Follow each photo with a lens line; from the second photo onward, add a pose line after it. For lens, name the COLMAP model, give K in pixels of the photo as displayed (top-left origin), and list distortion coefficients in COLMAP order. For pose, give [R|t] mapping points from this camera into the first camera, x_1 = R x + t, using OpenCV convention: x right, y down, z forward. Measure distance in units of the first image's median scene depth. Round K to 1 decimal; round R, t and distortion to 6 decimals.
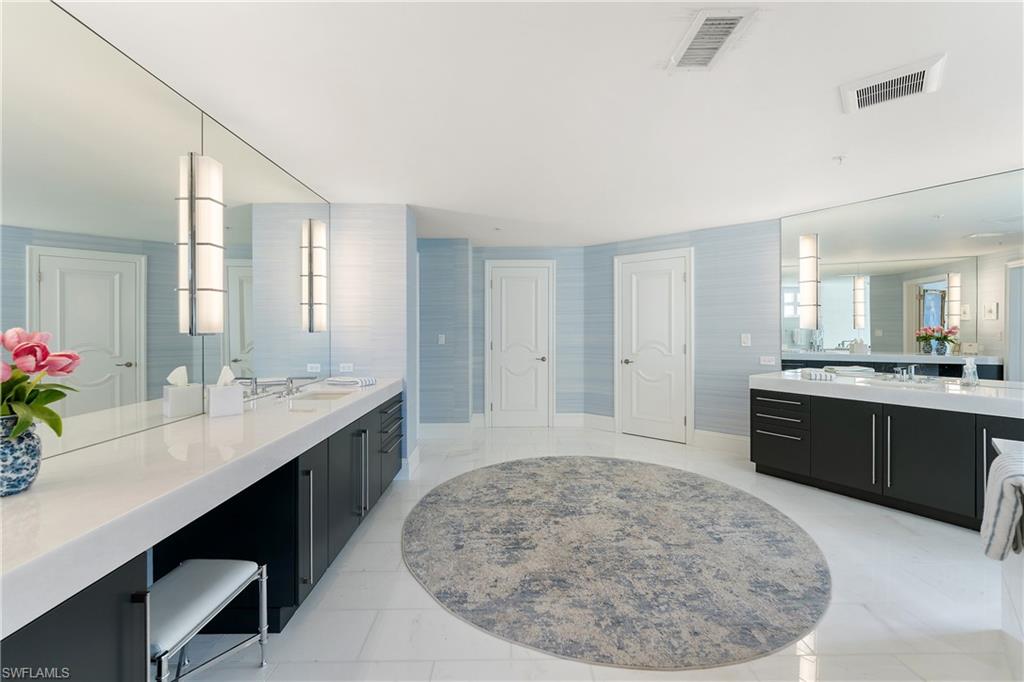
lens RADIAL K [[419.0, 0, 513.0], [0, 419.0, 333.8], [0, 0, 1]] dist [-0.000377, 0.000228]
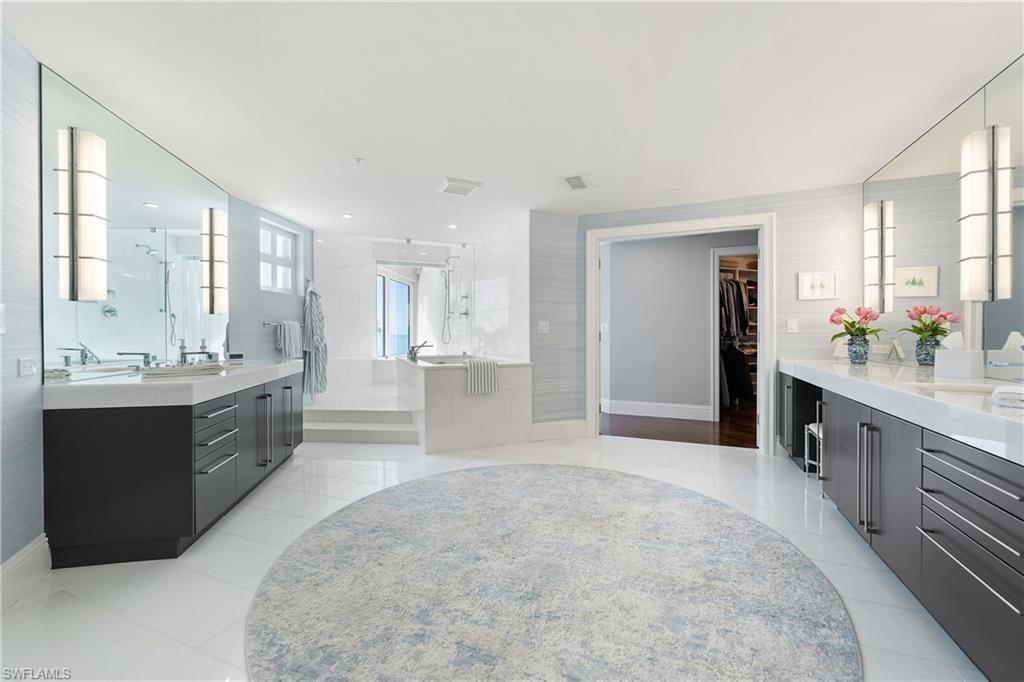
lens RADIAL K [[419.0, 0, 513.0], [0, 419.0, 333.8], [0, 0, 1]] dist [-0.000377, 0.000228]
pose [[-0.921664, 0.007829, 0.387910, -0.064471], [0.010961, 0.999923, 0.005862, 0.063486], [-0.387834, 0.009655, -0.921679, 2.175458]]
